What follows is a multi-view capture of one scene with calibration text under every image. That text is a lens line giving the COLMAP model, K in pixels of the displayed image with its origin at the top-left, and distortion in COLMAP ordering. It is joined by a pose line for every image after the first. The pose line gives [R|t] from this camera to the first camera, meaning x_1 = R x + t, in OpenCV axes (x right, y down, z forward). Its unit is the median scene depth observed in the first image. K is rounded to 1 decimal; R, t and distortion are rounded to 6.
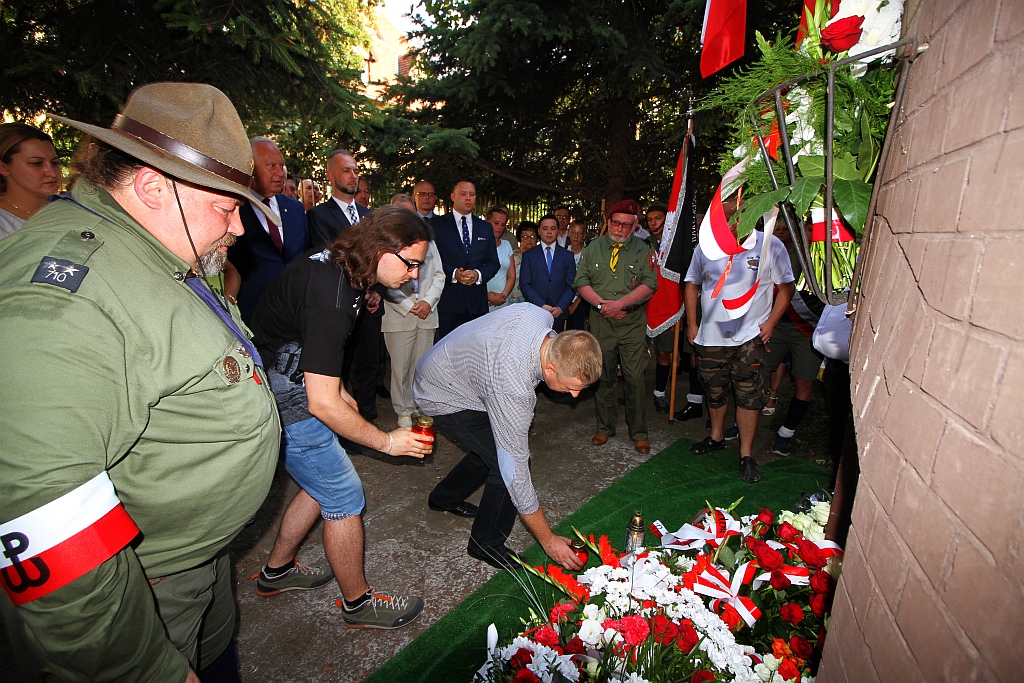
lens RADIAL K [[473.4, 0, 510.4], [0, 473.4, 341.8], [0, 0, 1]] dist [0.001724, -0.012542]
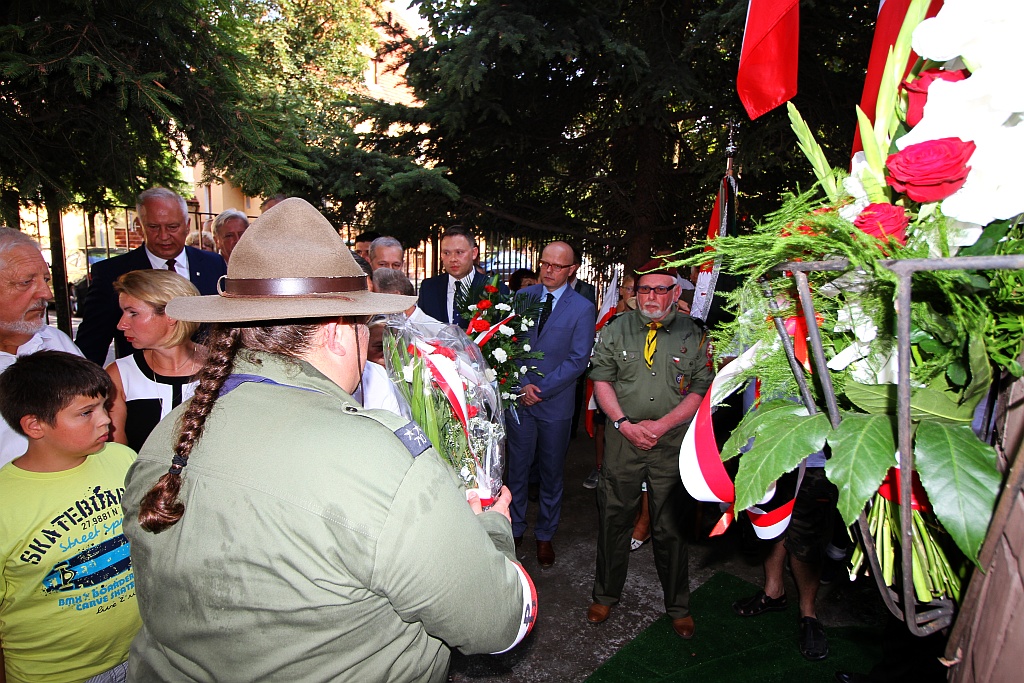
lens RADIAL K [[559.4, 0, 512.0], [0, 559.4, 341.5], [0, 0, 1]] dist [0.007606, -0.015660]
pose [[0.998963, 0.022994, -0.039298, 0.082978], [-0.025658, 0.997308, -0.068689, -0.120933], [0.037613, 0.069626, 0.996864, 0.113586]]
